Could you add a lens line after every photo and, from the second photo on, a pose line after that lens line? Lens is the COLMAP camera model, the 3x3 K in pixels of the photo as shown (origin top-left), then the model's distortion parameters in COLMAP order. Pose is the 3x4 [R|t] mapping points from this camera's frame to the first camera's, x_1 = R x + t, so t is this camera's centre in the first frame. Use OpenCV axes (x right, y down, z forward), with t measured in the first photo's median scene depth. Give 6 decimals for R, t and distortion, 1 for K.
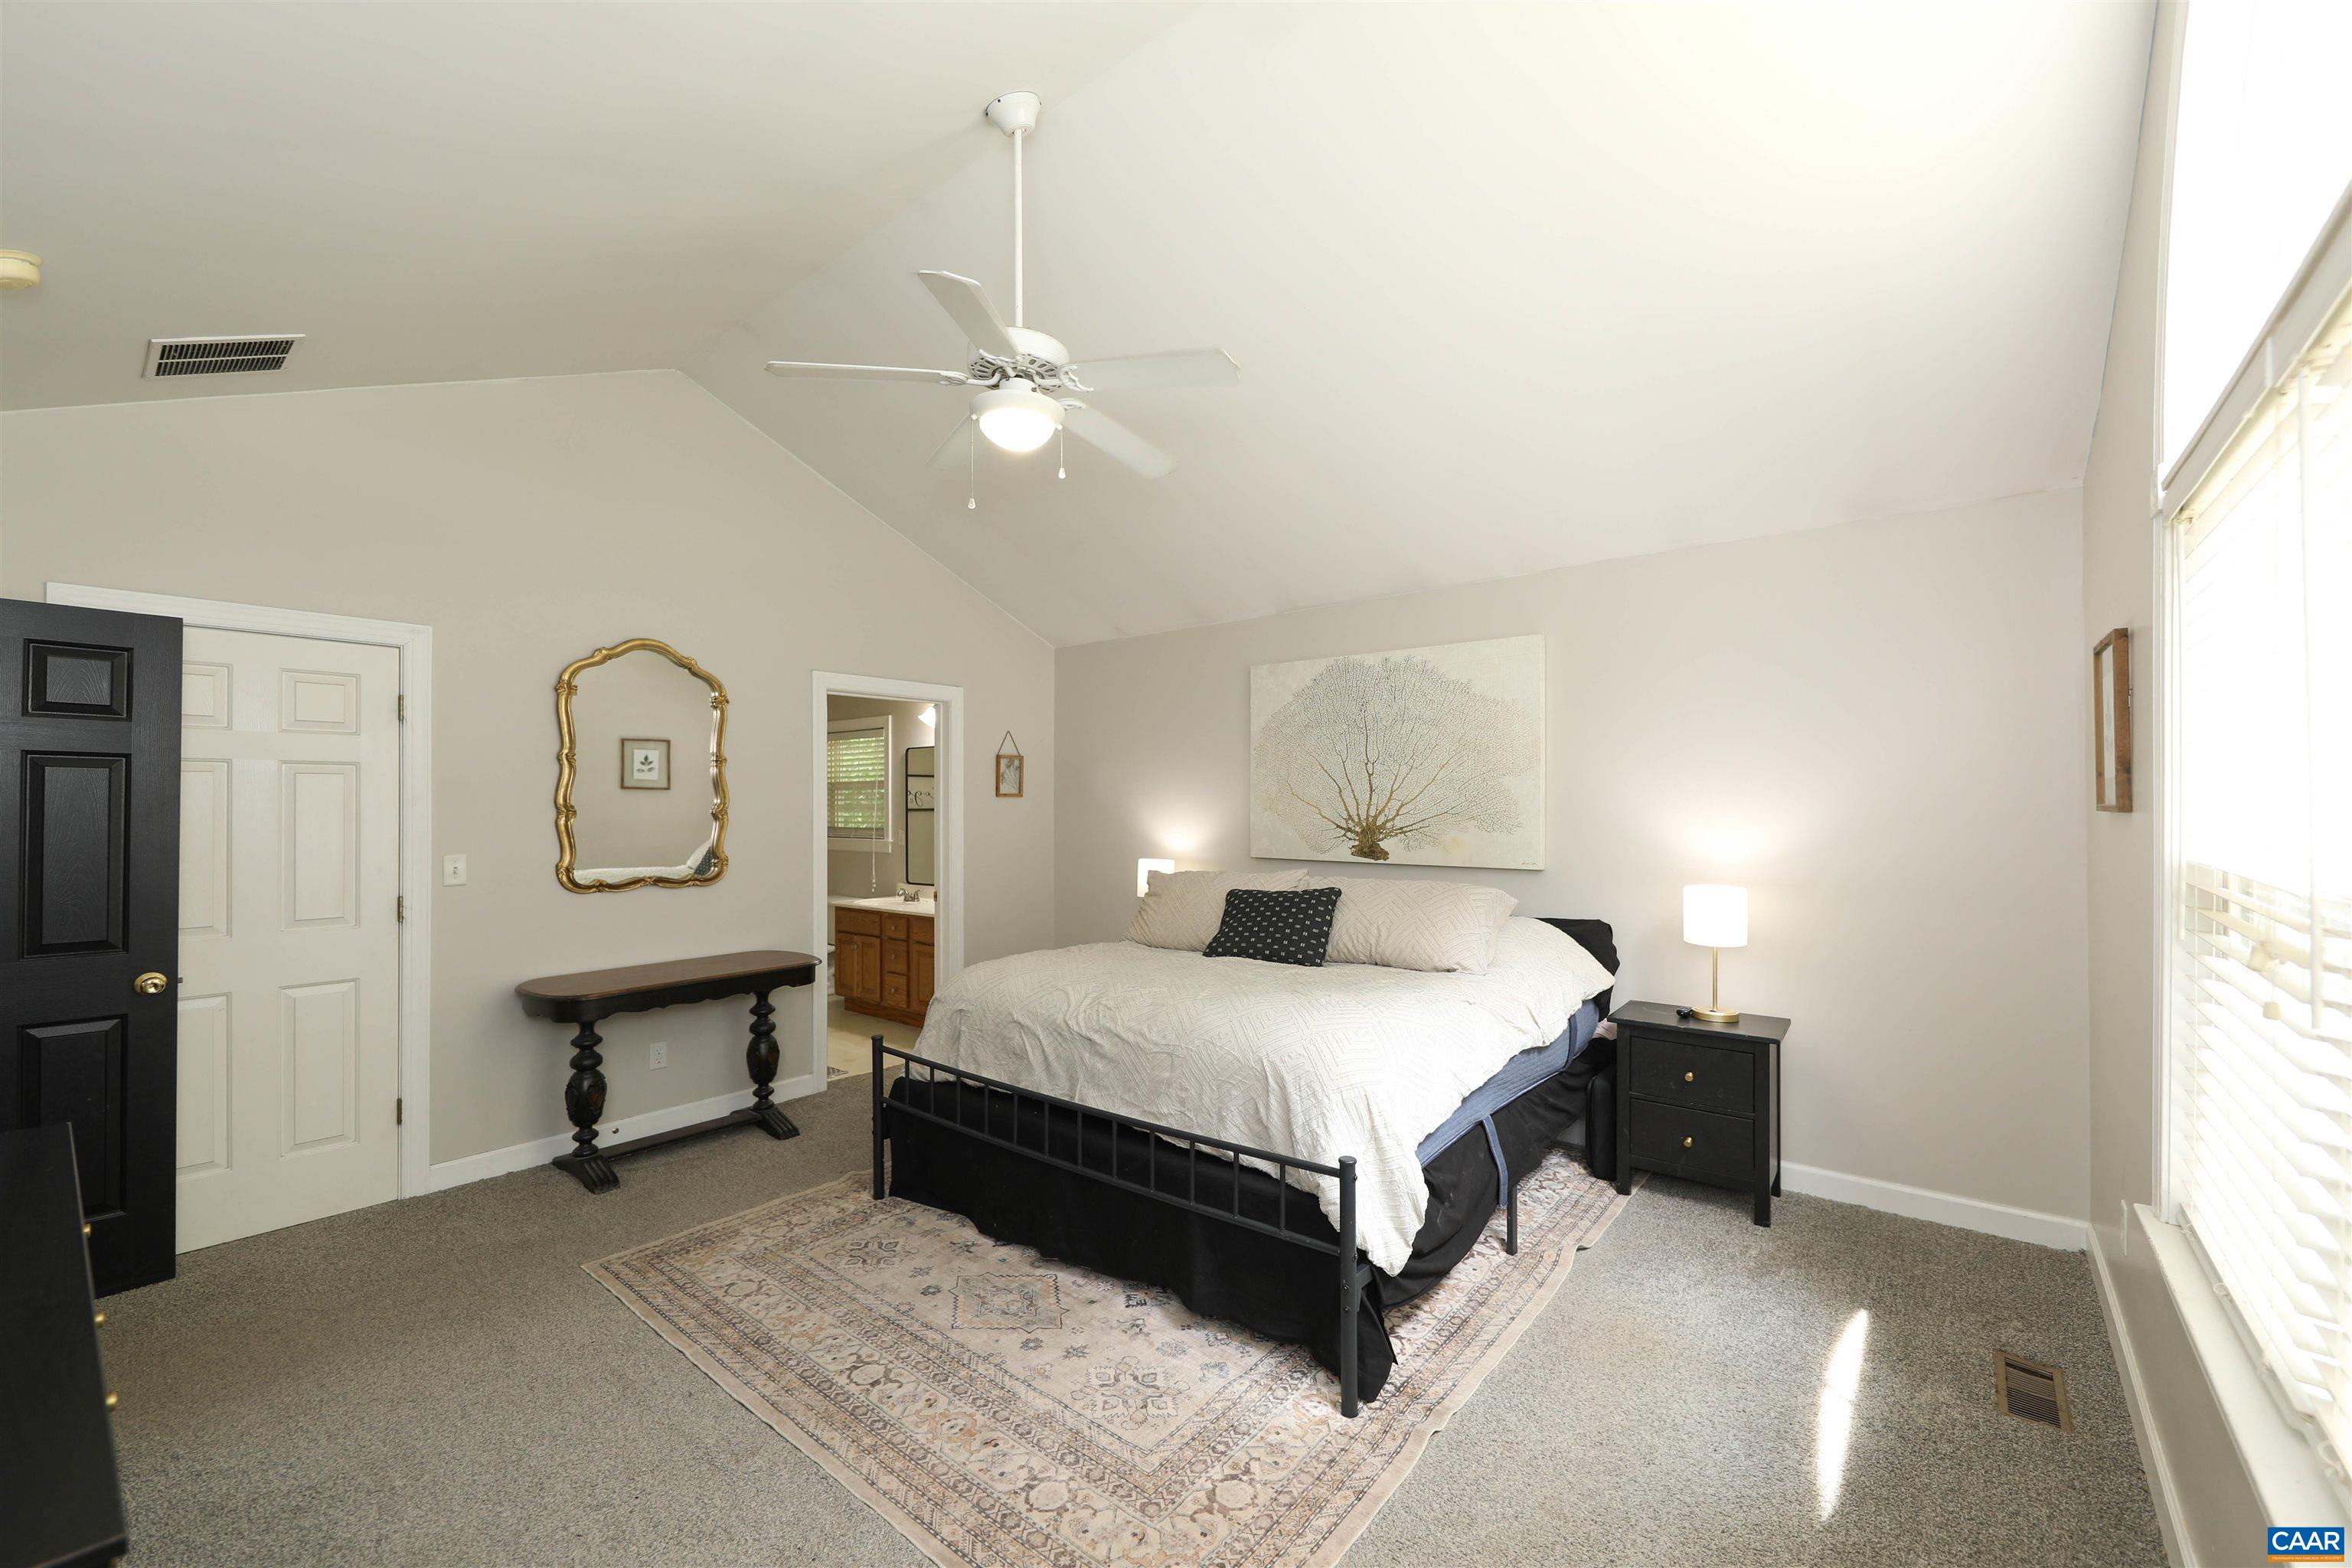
lens RADIAL K [[954.6, 0, 1178.1], [0, 954.6, 767.1], [0, 0, 1]] dist [0.006342, -0.004033]
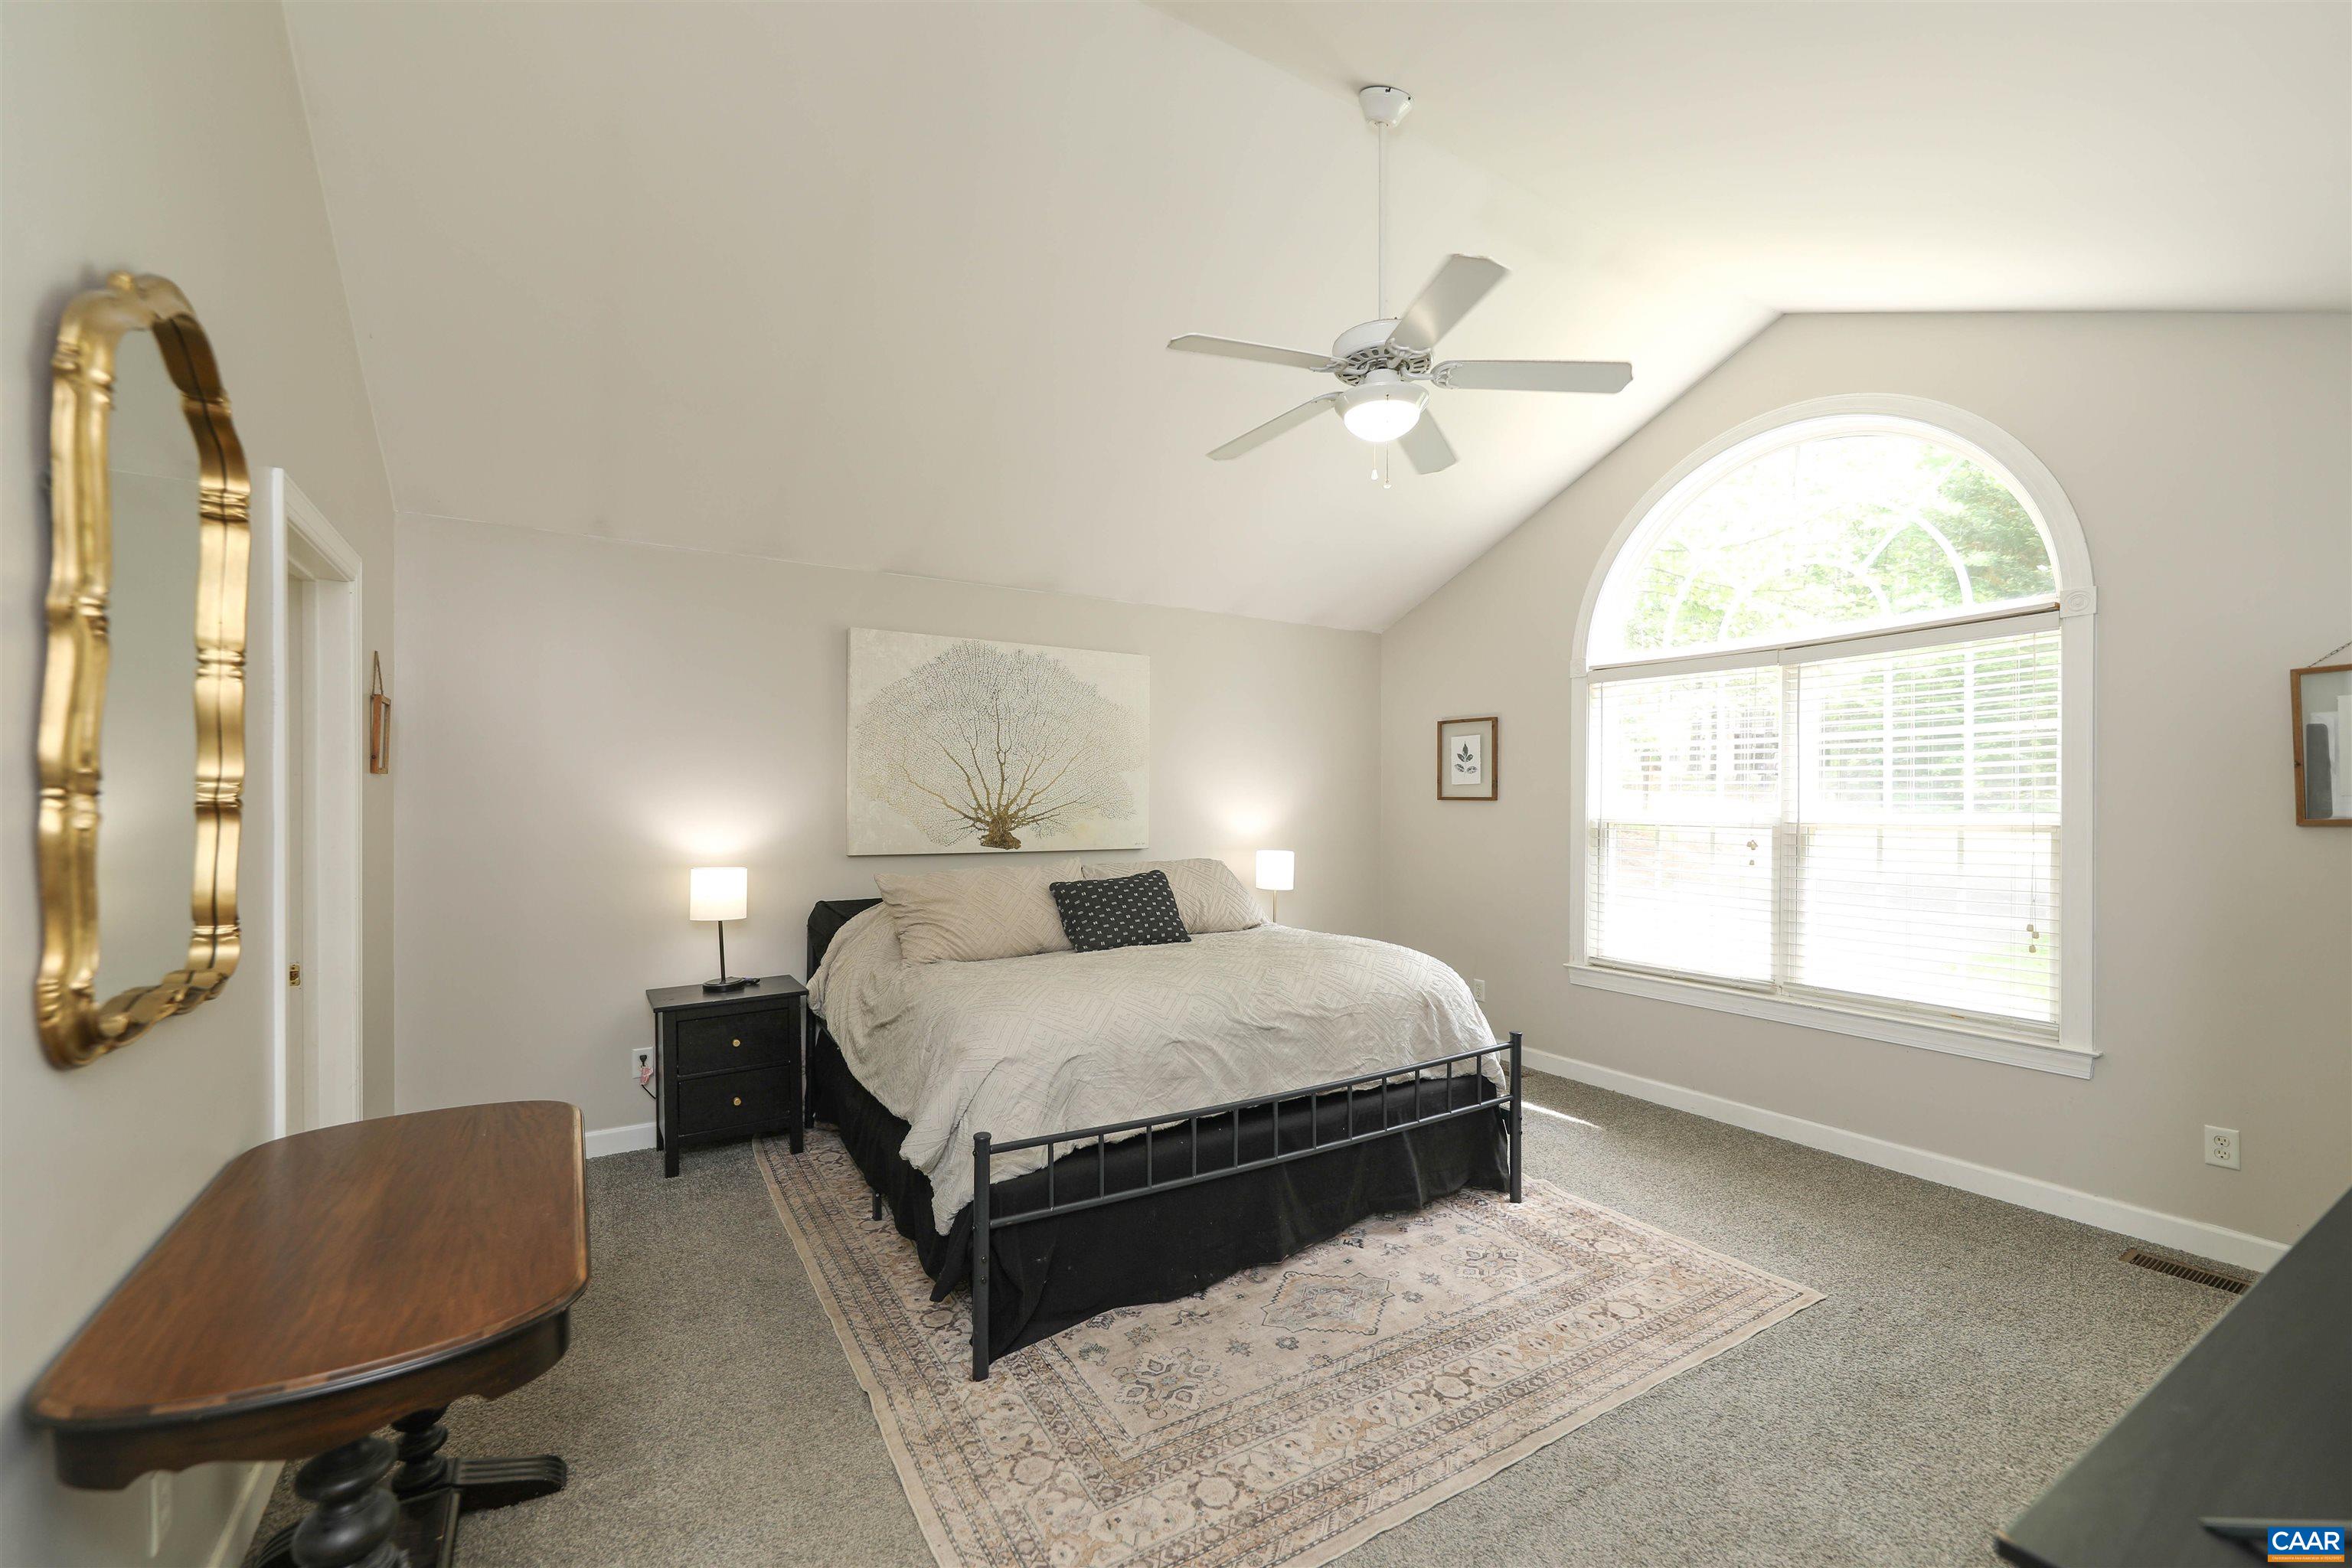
lens RADIAL K [[954.6, 0, 1185.5], [0, 954.6, 791.0], [0, 0, 1]] dist [0.006342, -0.004033]
pose [[0.321505, -0.000236, 0.946908, -0.695485], [-0.048514, 0.998683, 0.016721, 0.010332], [-0.945664, -0.051314, 0.321070, 0.504370]]
